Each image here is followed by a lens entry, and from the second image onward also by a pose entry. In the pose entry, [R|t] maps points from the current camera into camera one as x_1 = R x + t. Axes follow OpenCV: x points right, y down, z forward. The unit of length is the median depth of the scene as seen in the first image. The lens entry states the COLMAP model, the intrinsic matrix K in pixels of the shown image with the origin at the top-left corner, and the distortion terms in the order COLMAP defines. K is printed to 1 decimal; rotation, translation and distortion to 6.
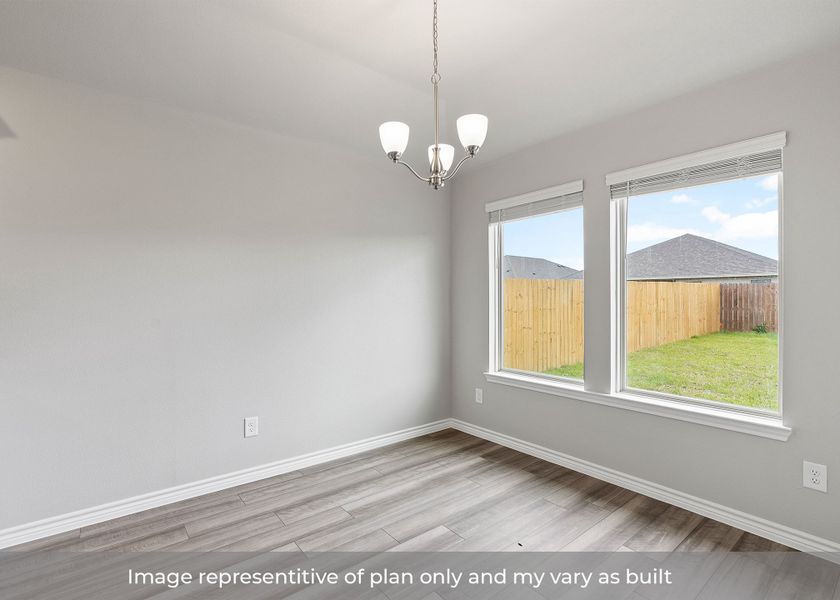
lens RADIAL K [[409.8, 0, 425.2], [0, 409.8, 297.4], [0, 0, 1]] dist [-0.016524, 0.003812]
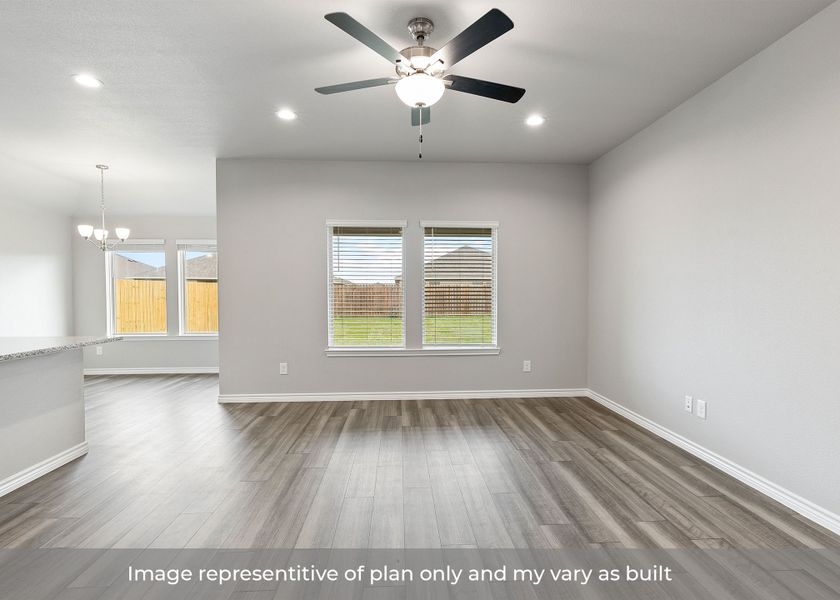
lens RADIAL K [[409.8, 0, 426.7], [0, 409.8, 308.3], [0, 0, 1]] dist [-0.016524, 0.003812]
pose [[0.582209, -0.028235, 0.812549, -0.419386], [0.001691, 0.999437, 0.033518, 0.008796], [-0.813037, -0.018141, 0.581929, -1.029501]]
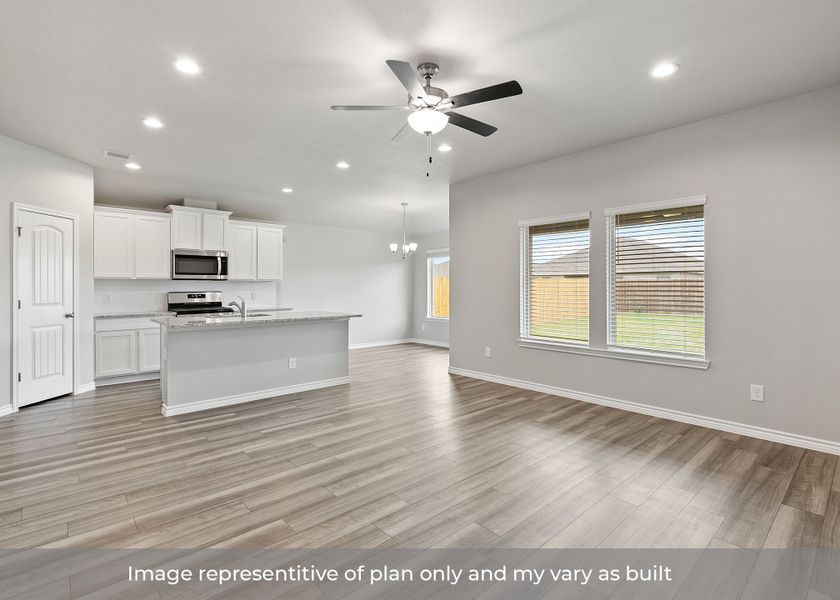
lens RADIAL K [[409.8, 0, 423.4], [0, 409.8, 287.9], [0, 0, 1]] dist [-0.016524, 0.003812]
pose [[0.998924, 0.002288, 0.046330, 0.014195], [-0.002194, 0.999995, -0.002088, 0.006862], [-0.046335, 0.001984, 0.998924, -1.384882]]
